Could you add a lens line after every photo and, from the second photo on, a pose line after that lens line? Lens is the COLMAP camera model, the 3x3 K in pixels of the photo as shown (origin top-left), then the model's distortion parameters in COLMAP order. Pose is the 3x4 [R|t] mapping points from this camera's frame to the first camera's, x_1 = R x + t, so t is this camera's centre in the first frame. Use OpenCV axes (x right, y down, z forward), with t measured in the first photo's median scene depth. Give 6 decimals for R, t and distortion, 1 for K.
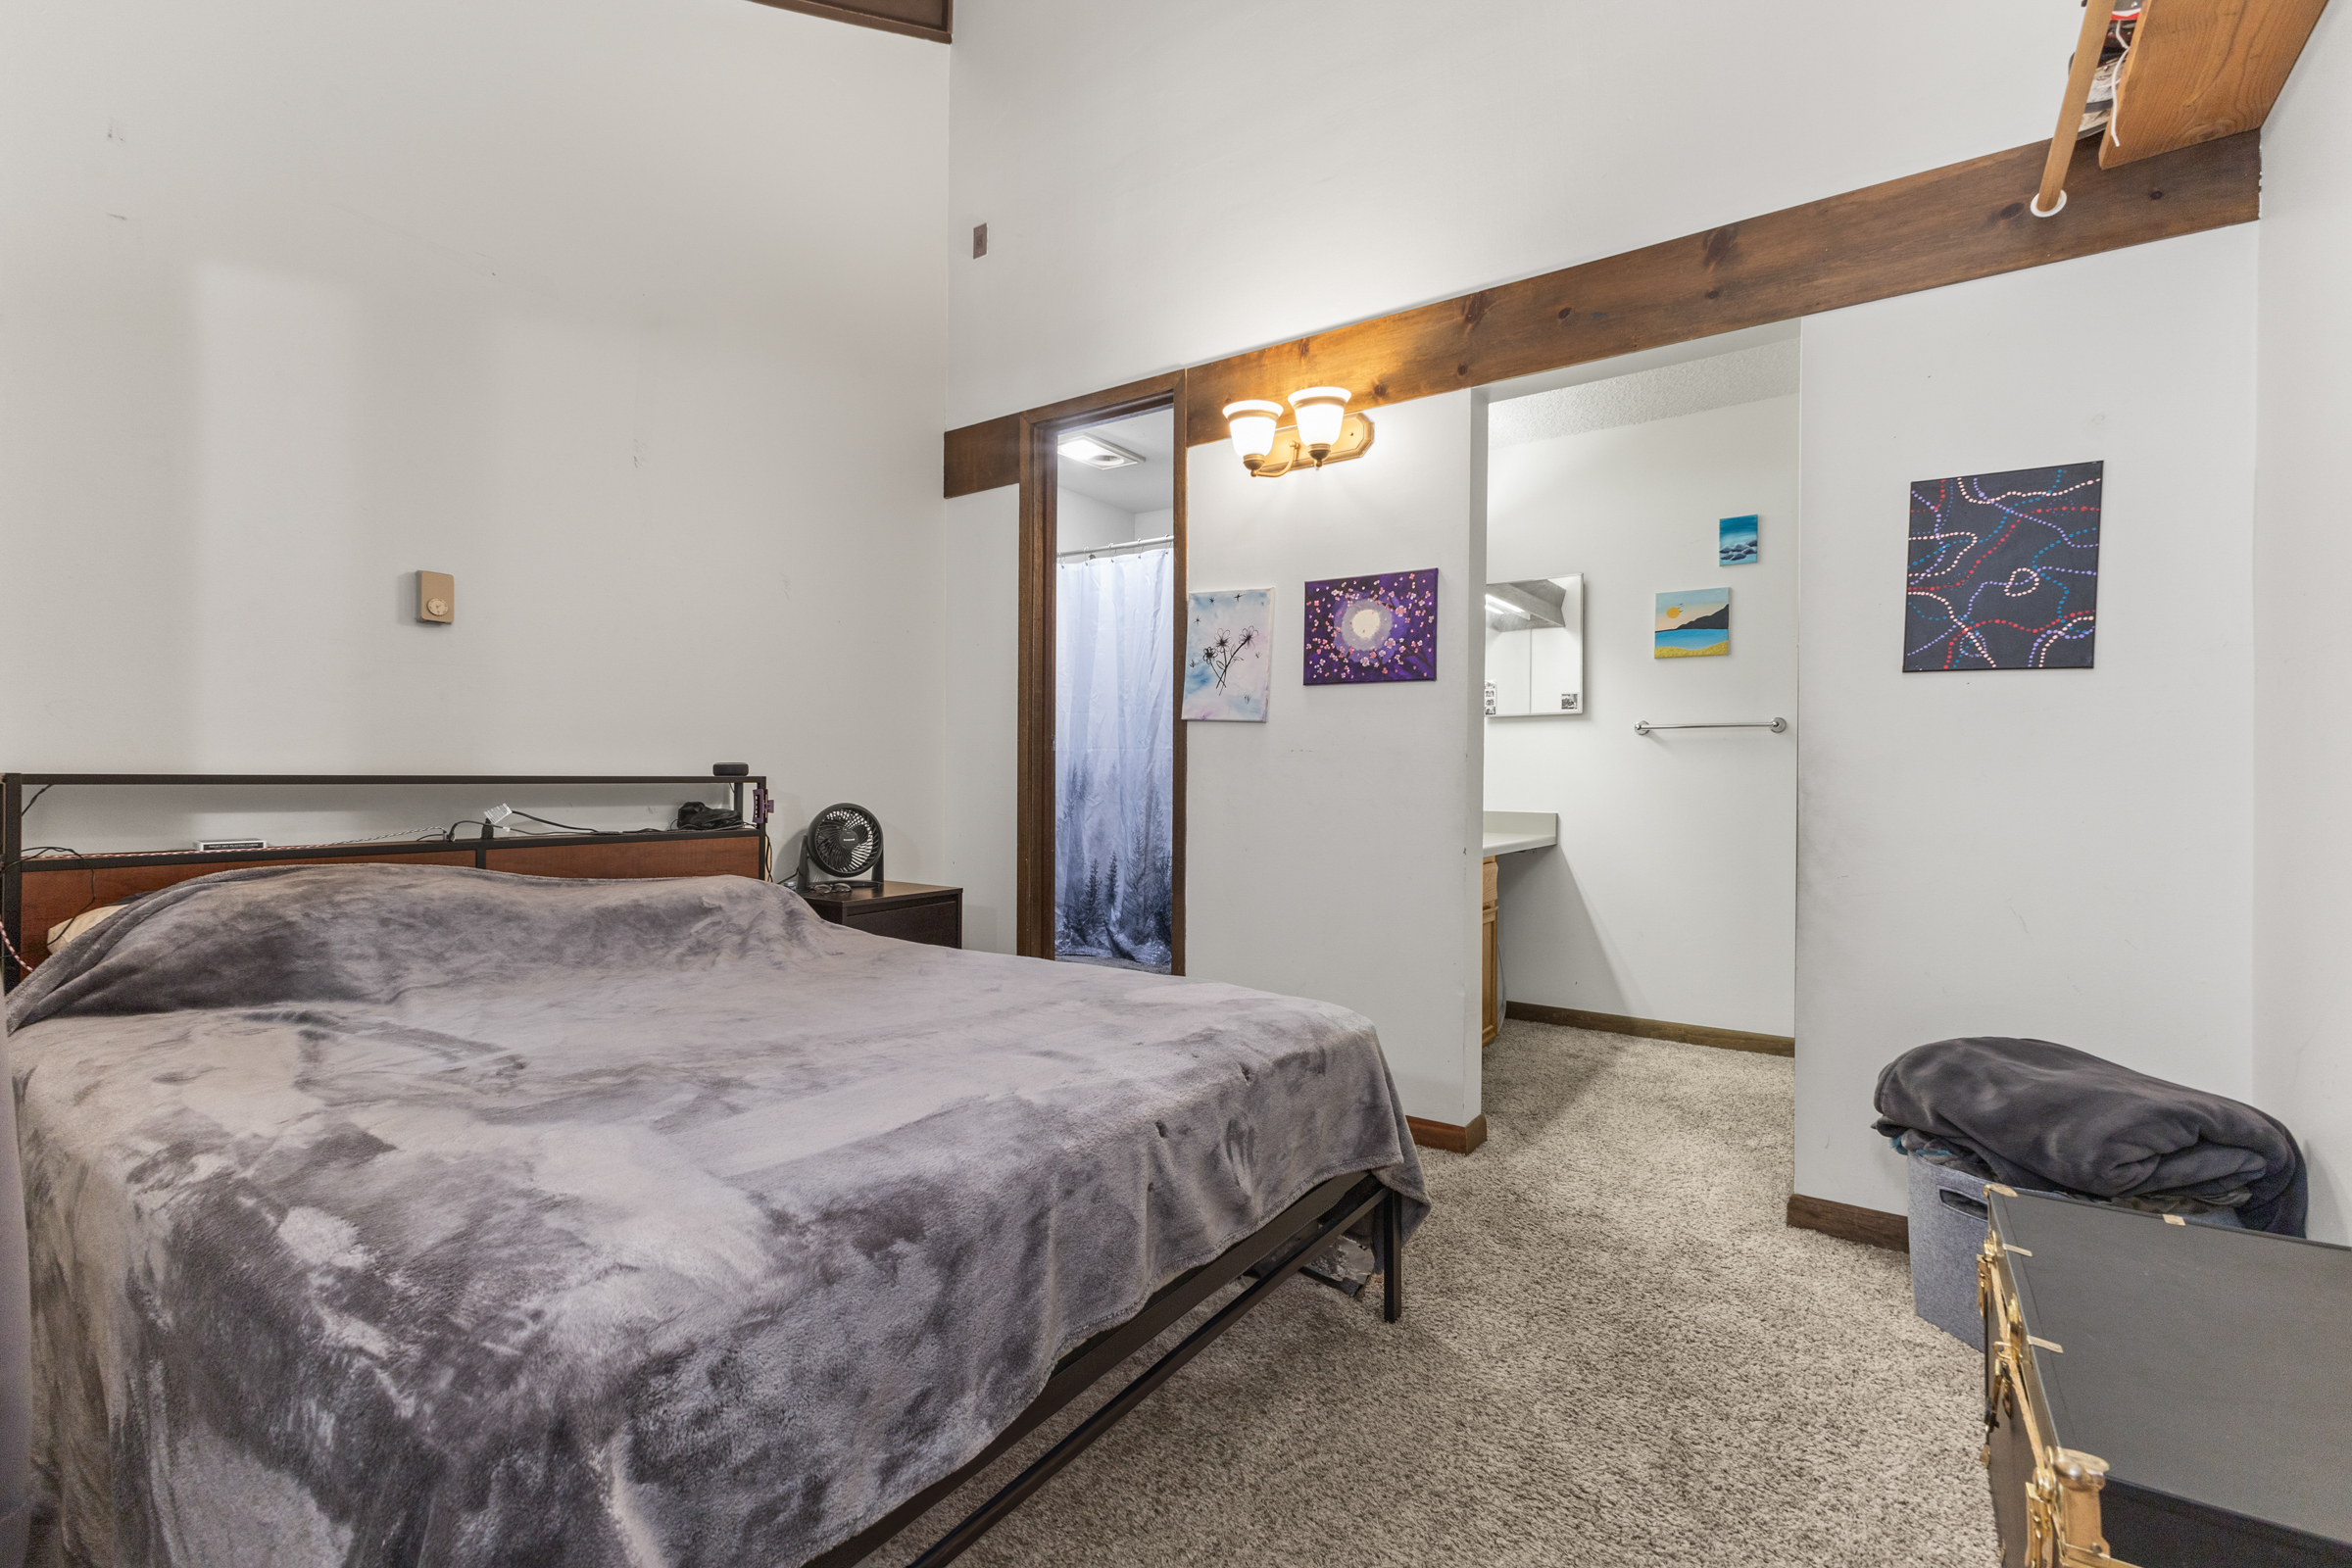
lens RADIAL K [[1021.0, 0, 1176.0], [0, 1021.0, 784.0], [0, 0, 1]] dist [0.004804, 0.000193]
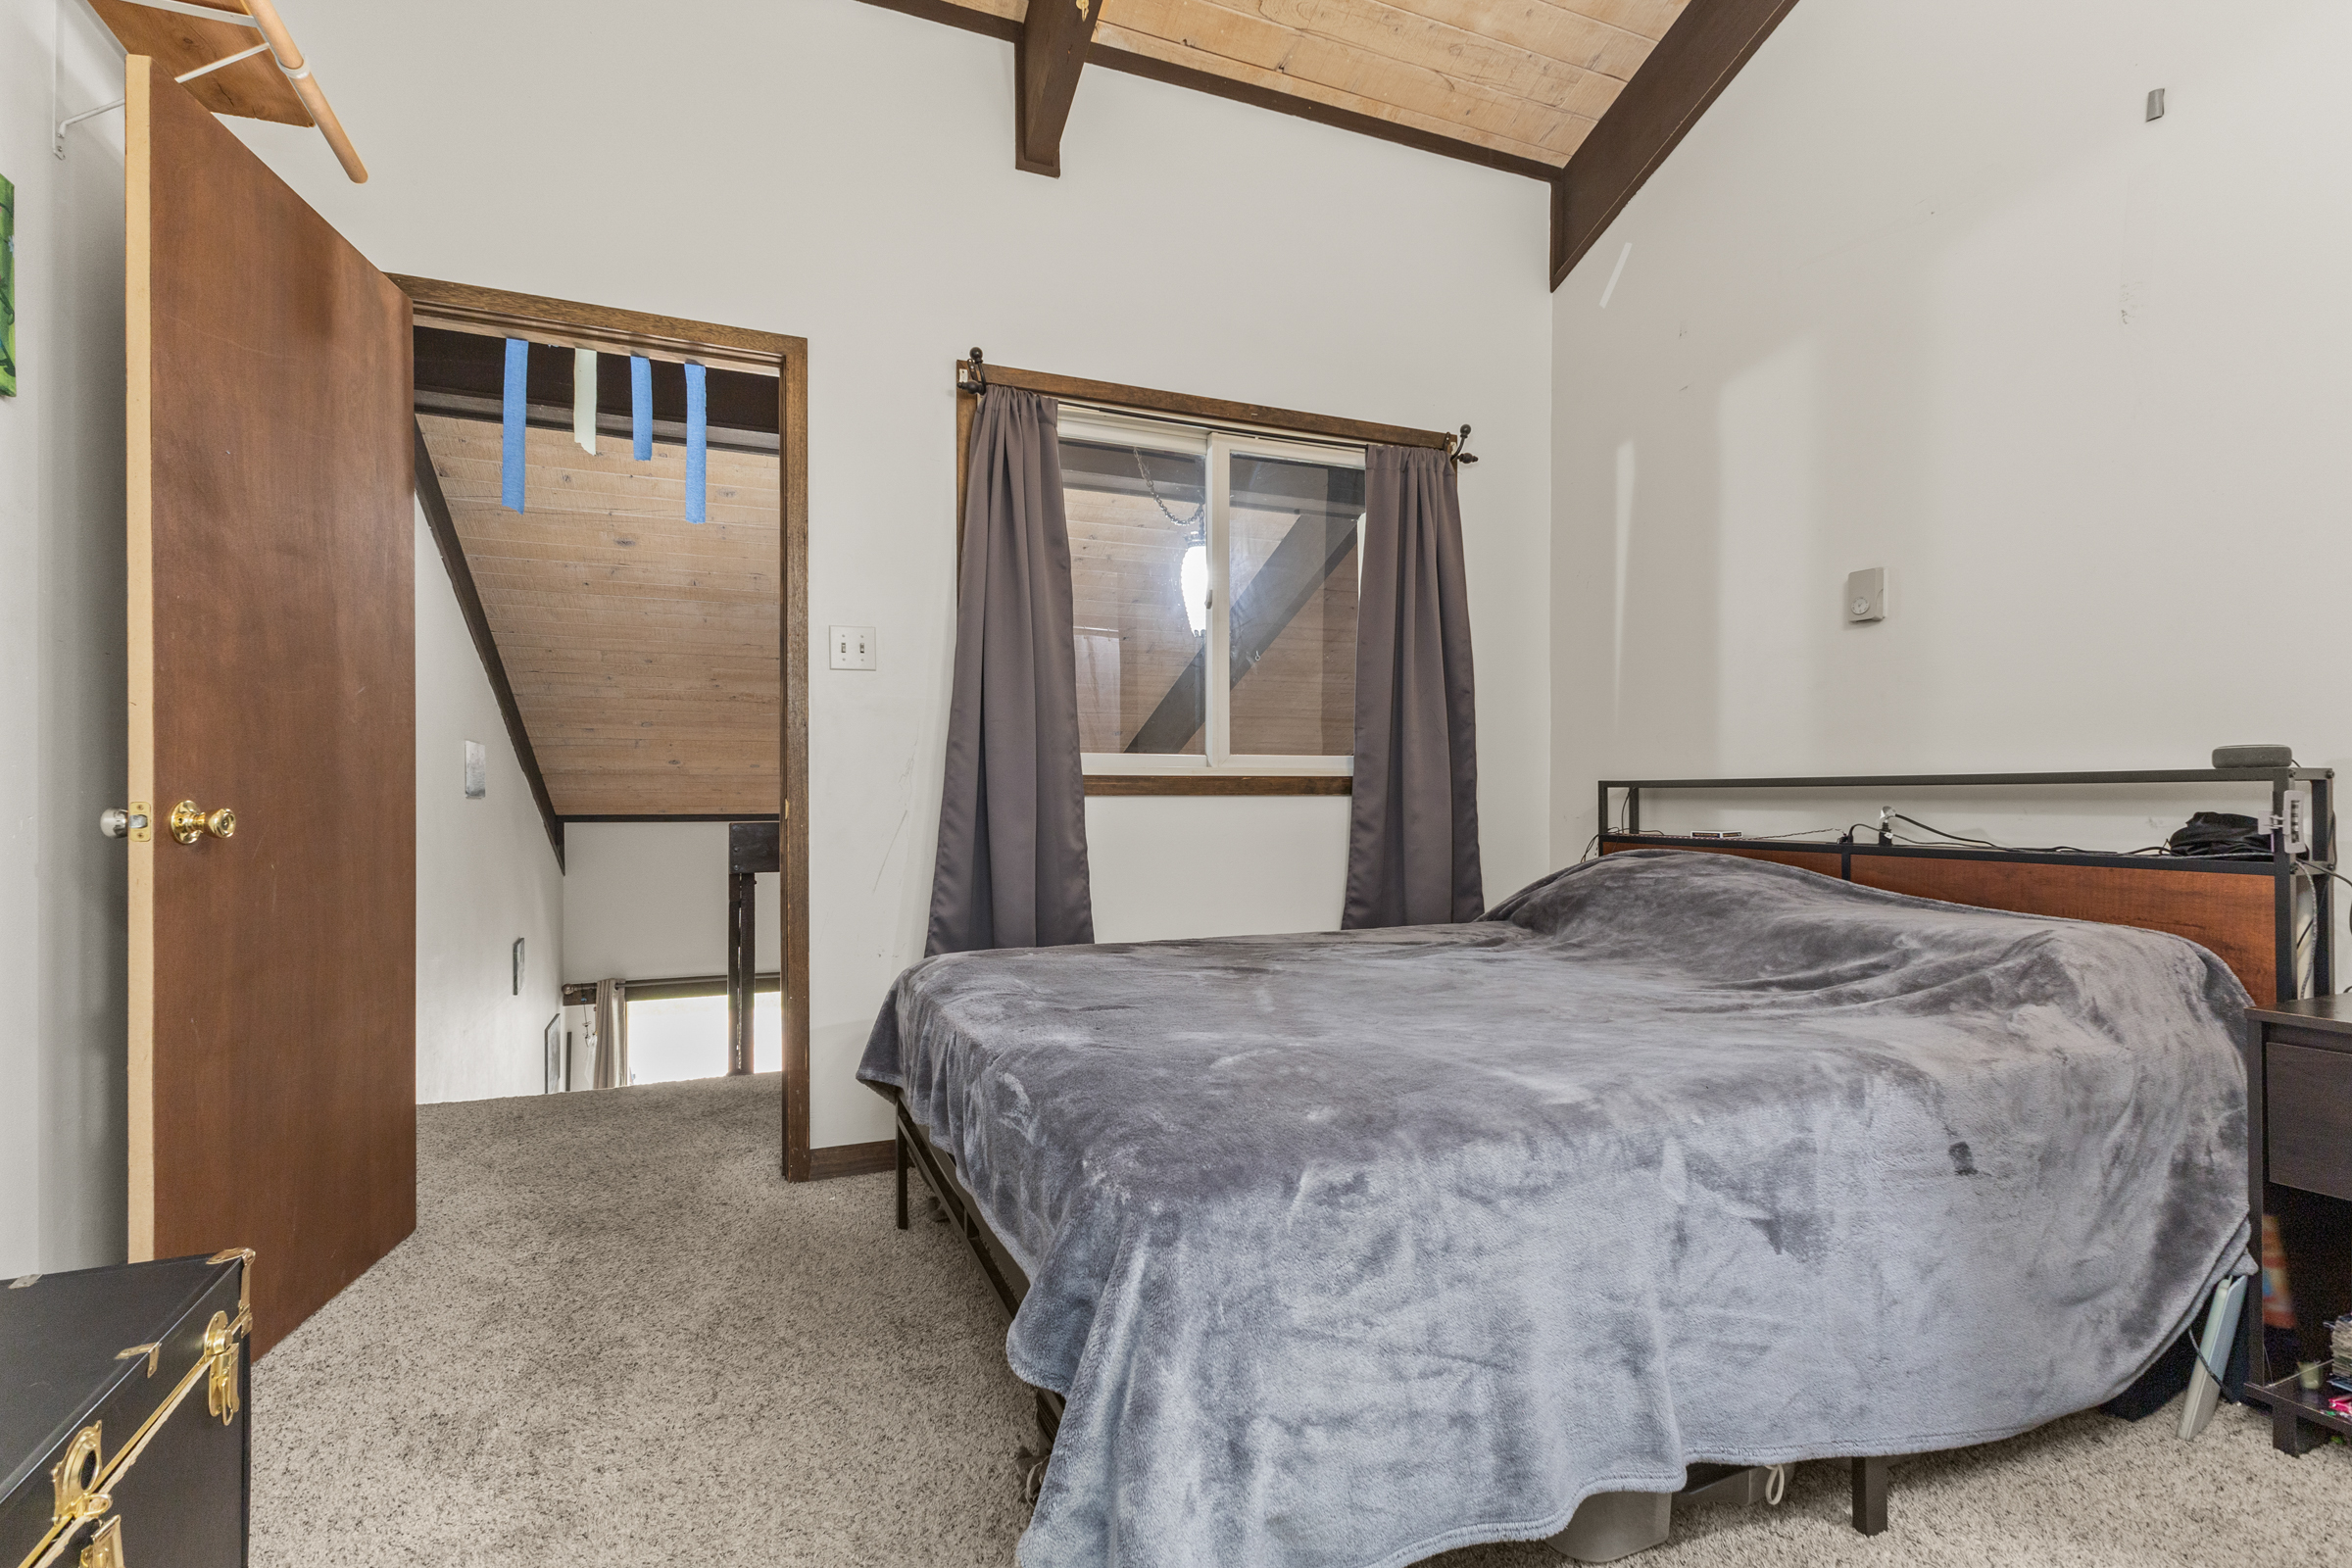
lens RADIAL K [[1021.0, 0, 1176.0], [0, 1021.0, 784.0], [0, 0, 1]] dist [0.004804, 0.000193]
pose [[-0.511531, -0.007944, -0.859228, 0.405310], [-0.000573, 0.999960, -0.008904, 0.006855], [0.859265, -0.004062, -0.511515, 0.832351]]
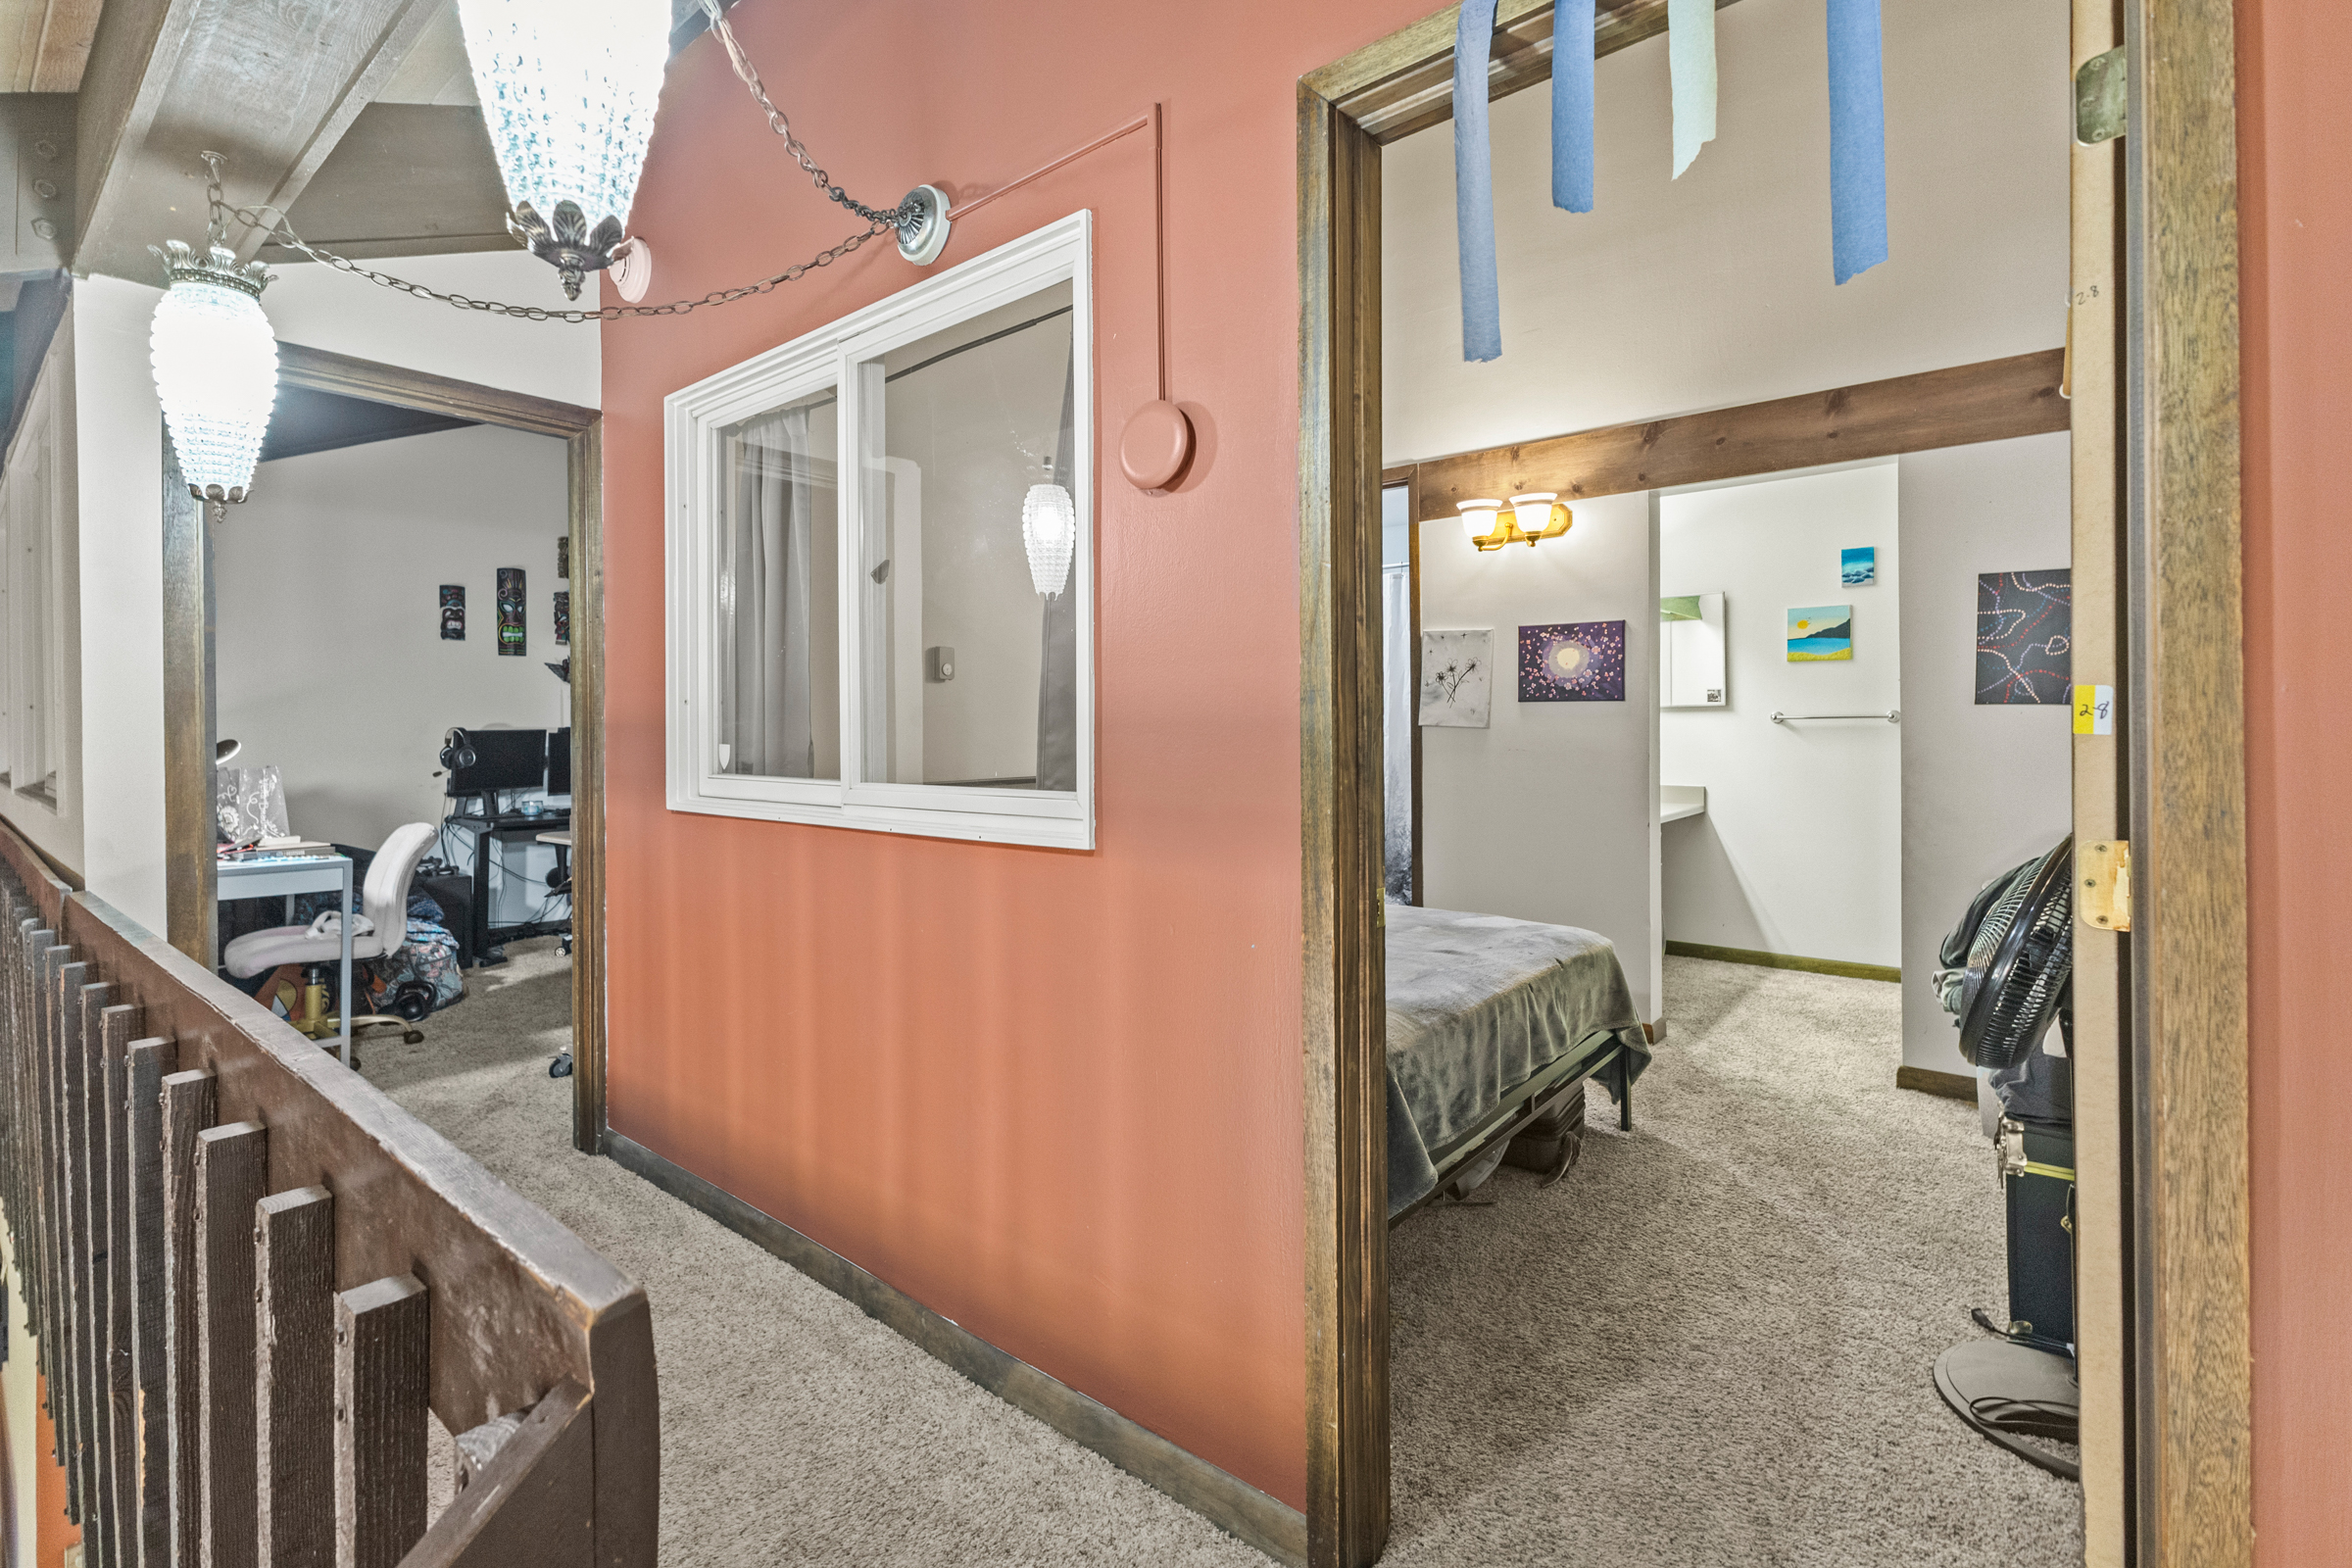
lens RADIAL K [[1045.0, 0, 1161.7], [0, 1045.0, 734.4], [0, 0, 1]] dist [0.006355, -0.000138]
pose [[0.995598, -0.015225, -0.092478, -0.230449], [0.015360, 0.999882, 0.000752, -0.065007], [0.092455, -0.002169, 0.995714, -0.450518]]
